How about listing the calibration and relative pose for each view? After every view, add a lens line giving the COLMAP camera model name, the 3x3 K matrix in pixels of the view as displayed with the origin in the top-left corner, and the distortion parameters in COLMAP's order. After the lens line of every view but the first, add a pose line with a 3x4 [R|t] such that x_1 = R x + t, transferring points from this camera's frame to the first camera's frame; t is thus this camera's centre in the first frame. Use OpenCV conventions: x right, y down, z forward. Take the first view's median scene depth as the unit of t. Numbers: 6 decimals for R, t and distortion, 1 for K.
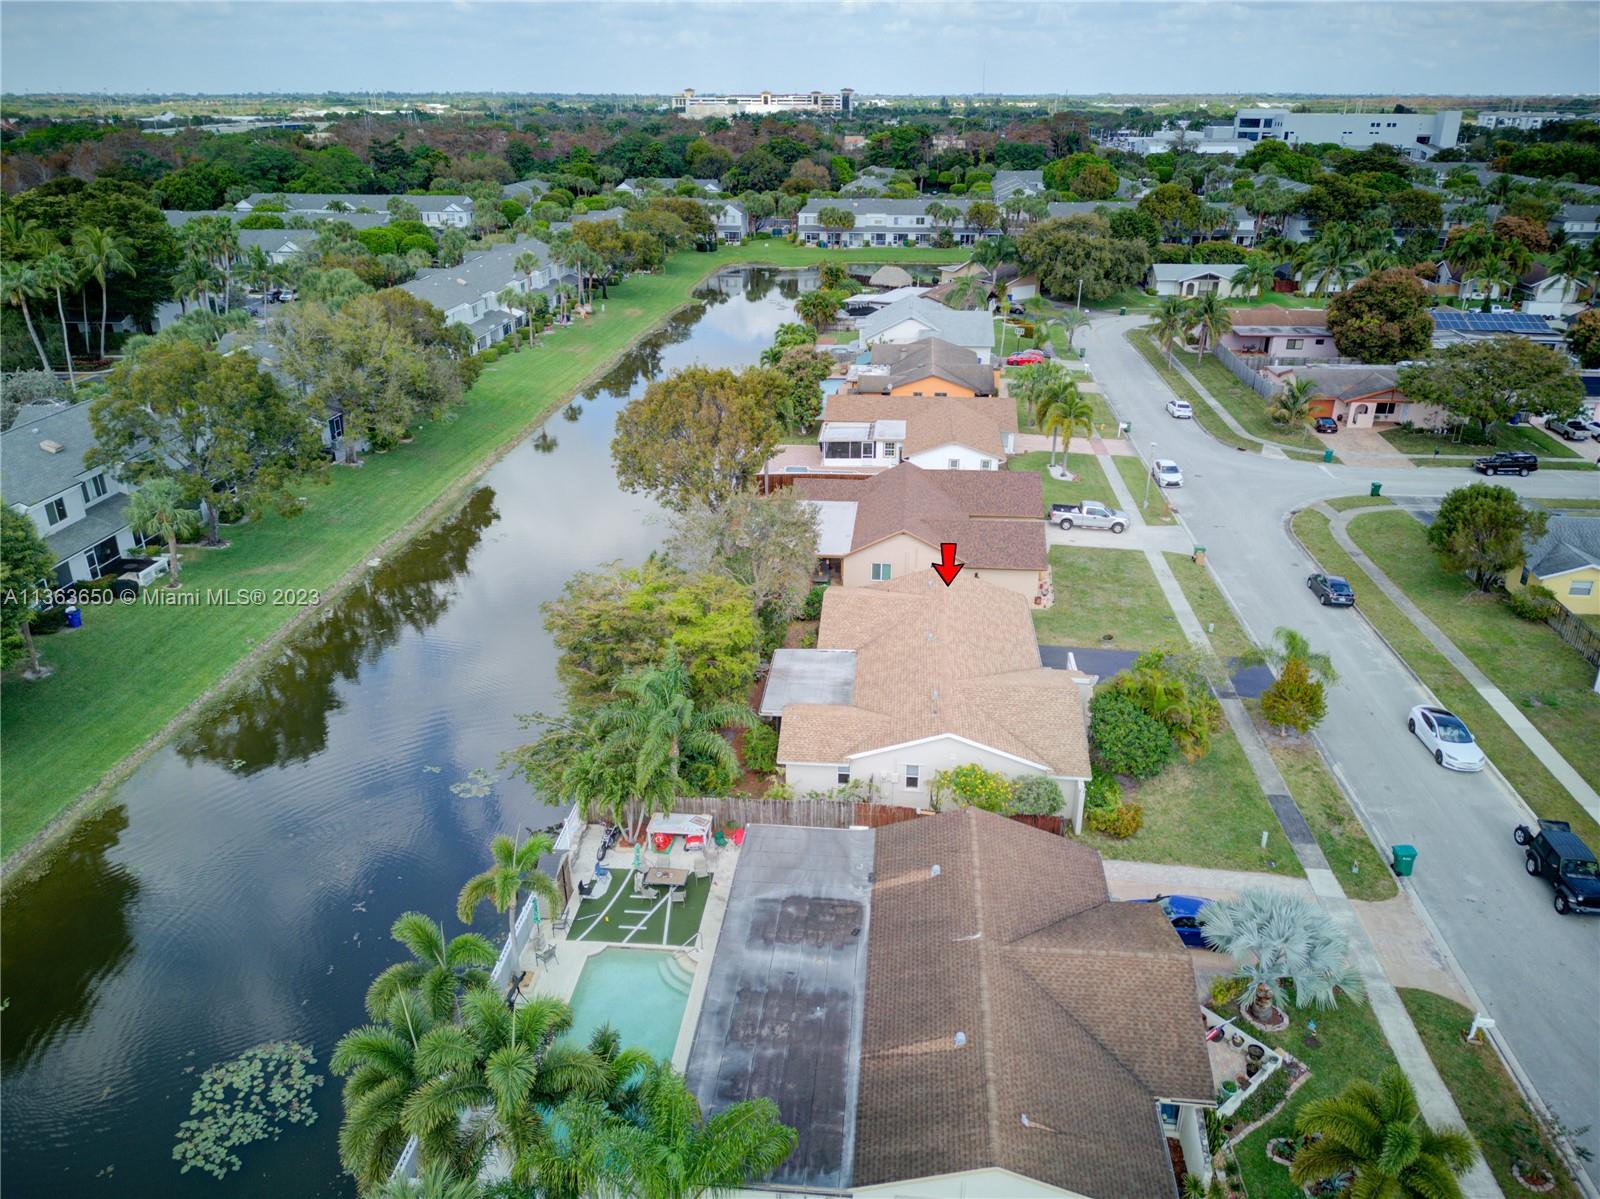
lens RADIAL K [[1150.2, 0, 807.0], [0, 1150.2, 596.2], [0, 0, 1]] dist [0.043633, -0.047427]
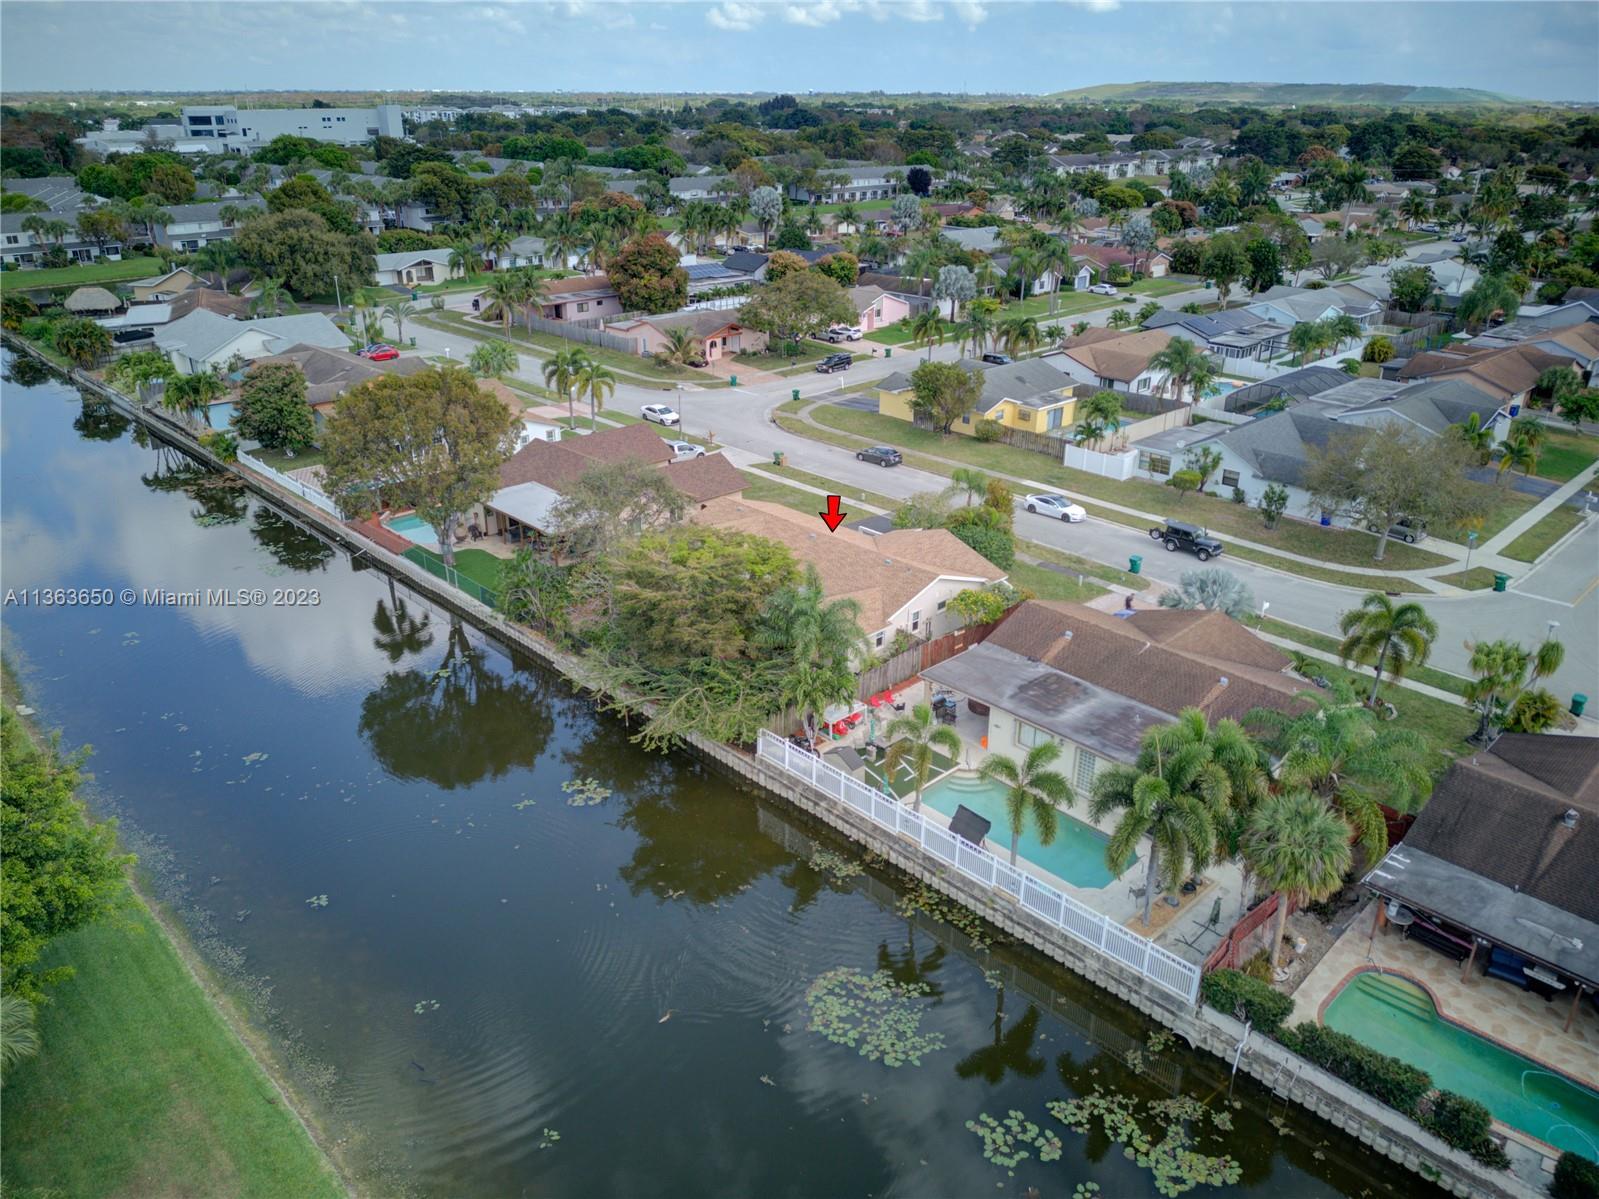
lens RADIAL K [[1167.2, 0, 828.7], [0, 1167.2, 574.9], [0, 0, 1]] dist [0.024247, -0.058129]
pose [[0.646344, -0.287905, 0.706647, -0.399712], [0.298105, 0.947764, 0.113476, -0.031593], [-0.702405, 0.137311, 0.698408, 0.068827]]
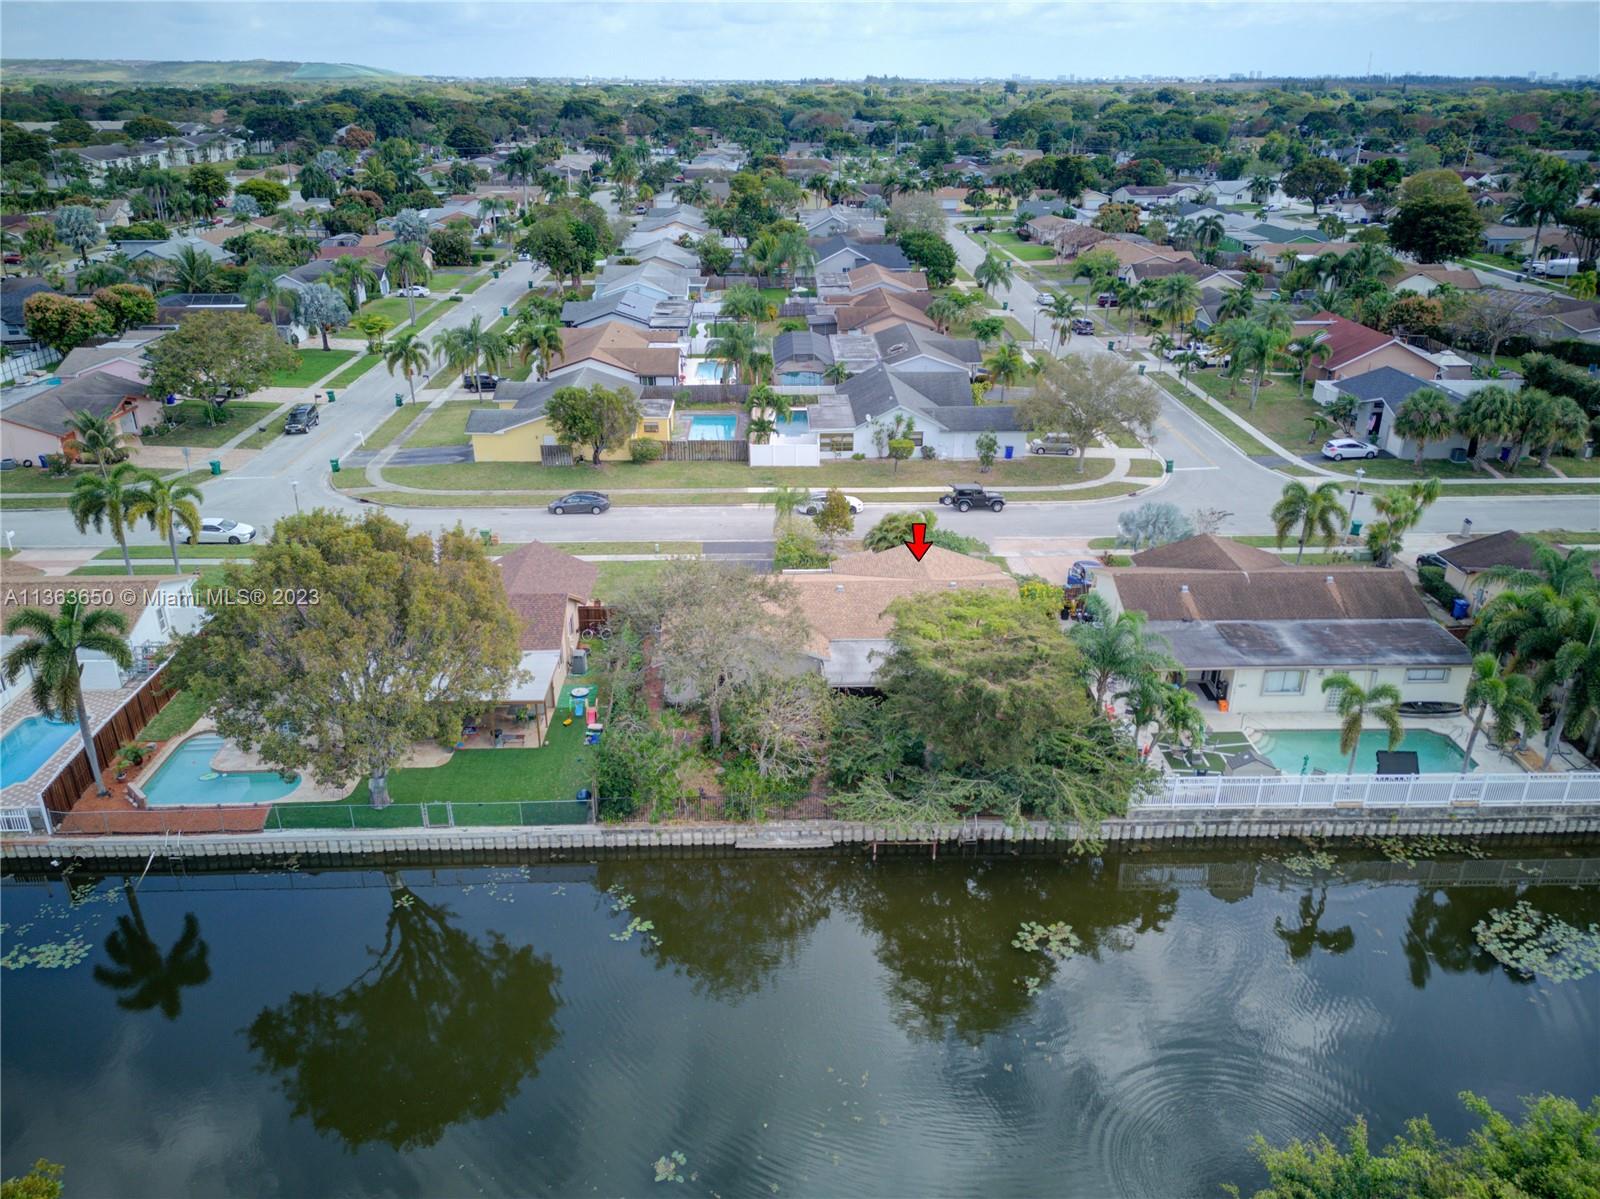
lens RADIAL K [[1119.1, 0, 820.0], [0, 1119.1, 634.5], [0, 0, 1]] dist [0.077754, -0.085023]
pose [[-0.119654, -0.437453, 0.891245, -0.437254], [0.391983, 0.803949, 0.447231, -0.210372], [-0.912158, 0.402866, 0.075279, 0.498078]]
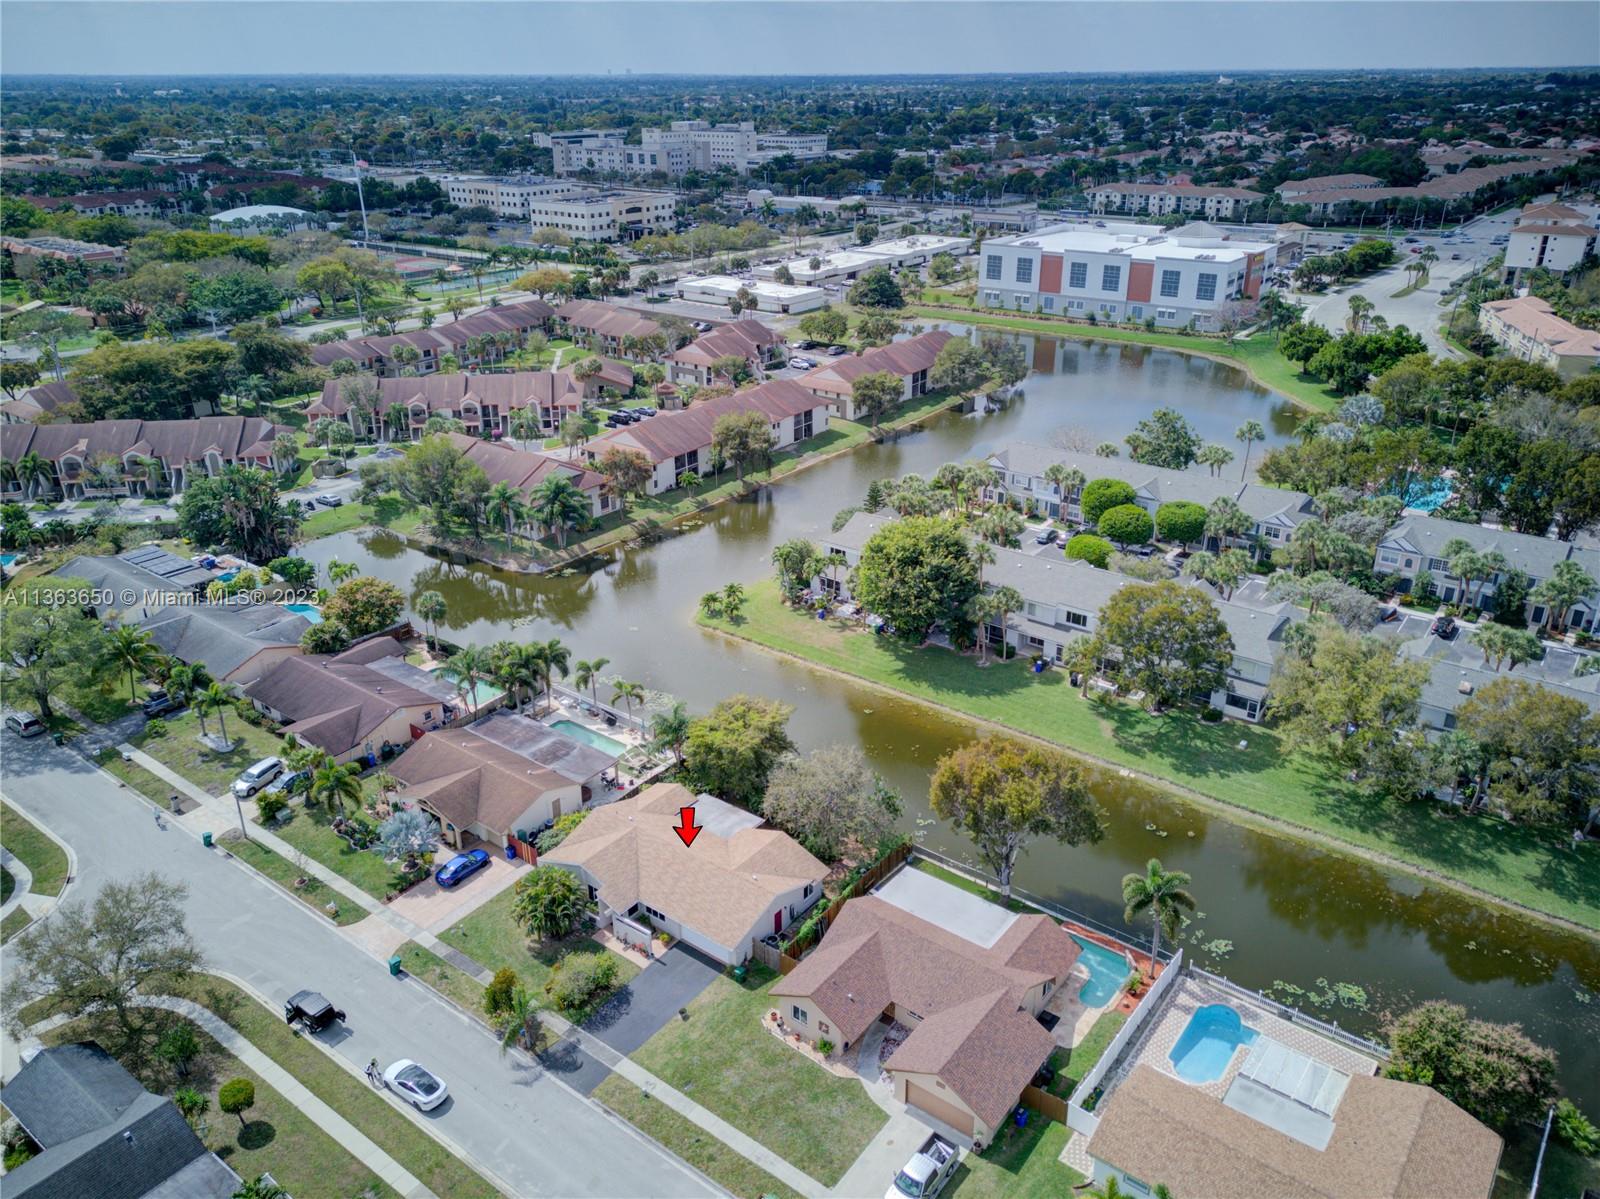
lens RADIAL K [[1179.4, 0, 837.3], [0, 1179.4, 631.0], [0, 0, 1]] dist [0.095382, -0.104473]
pose [[-0.525247, 0.372057, -0.765304, 0.592405], [-0.333618, 0.737317, 0.587421, -0.629893], [0.782825, 0.563860, -0.263149, 0.742916]]
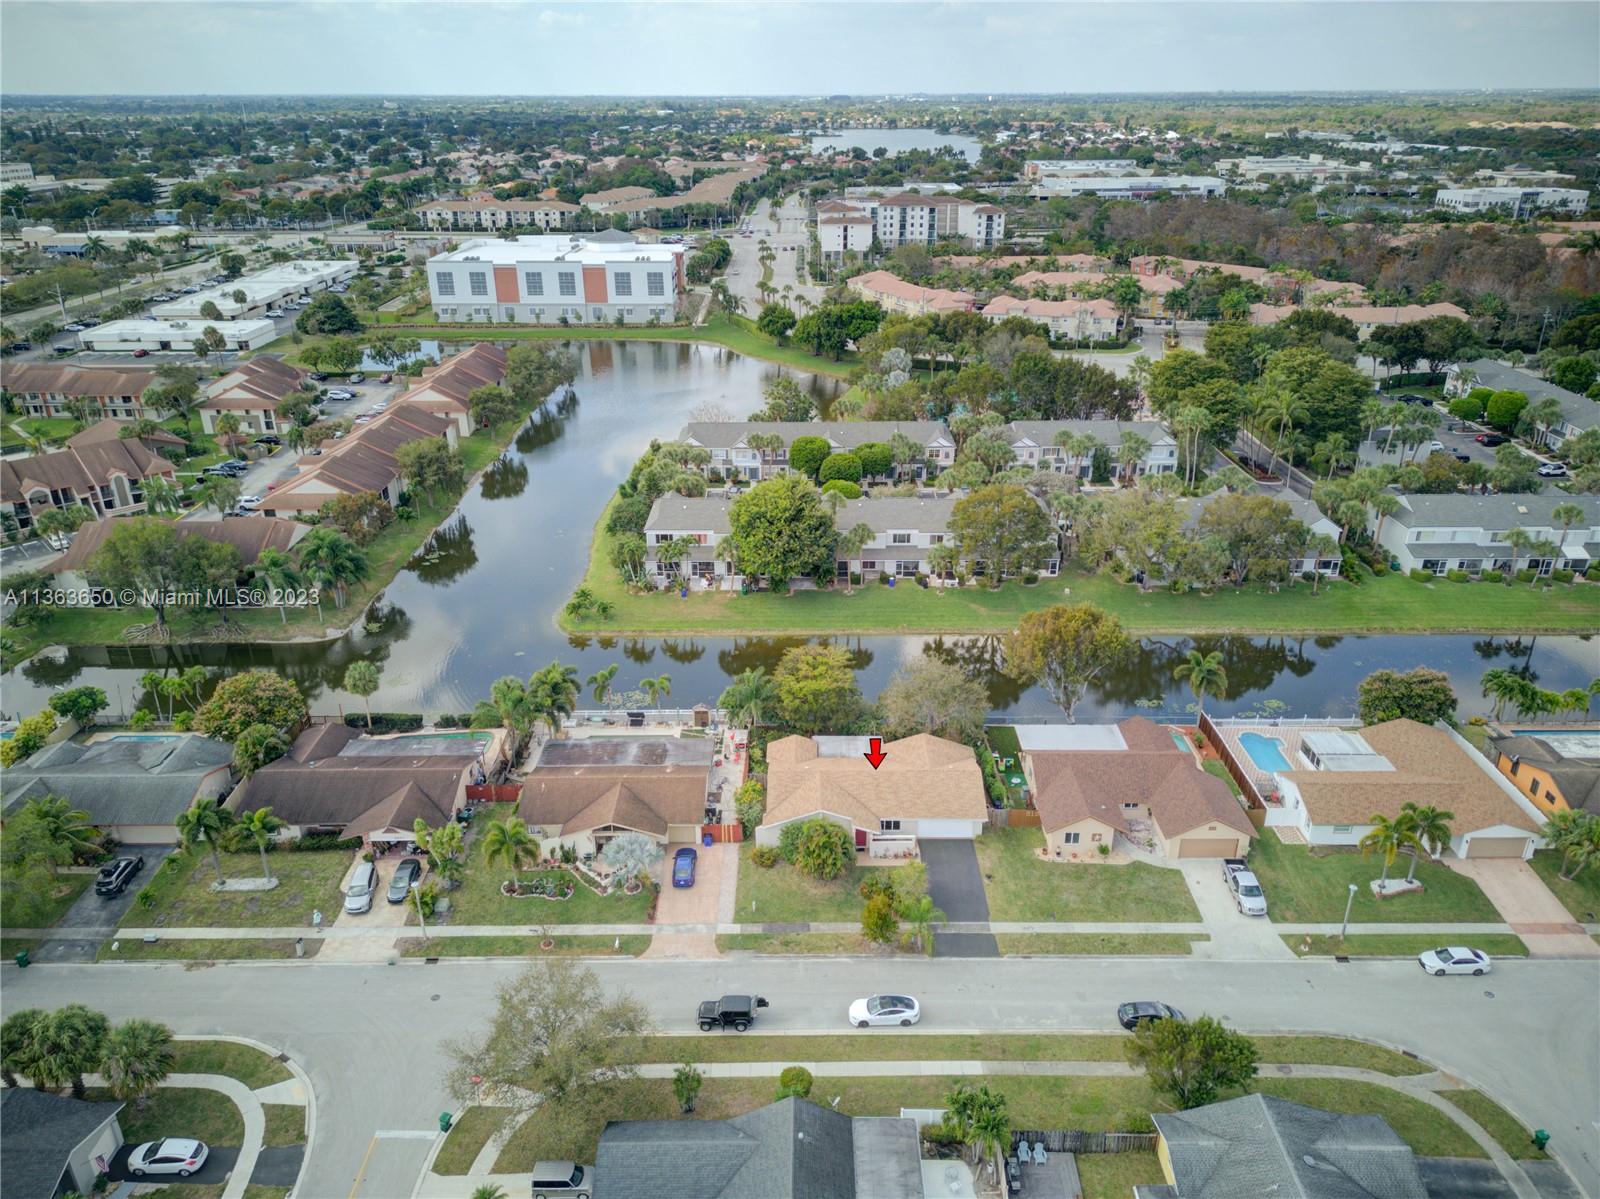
lens RADIAL K [[1119.1, 0, 820.0], [0, 1119.1, 634.5], [0, 0, 1]] dist [0.077754, -0.085023]
pose [[0.098948, 0.438764, -0.893138, 0.822829], [-0.396626, 0.840555, 0.368991, -0.394319], [0.912632, 0.317731, 0.257197, 0.210417]]
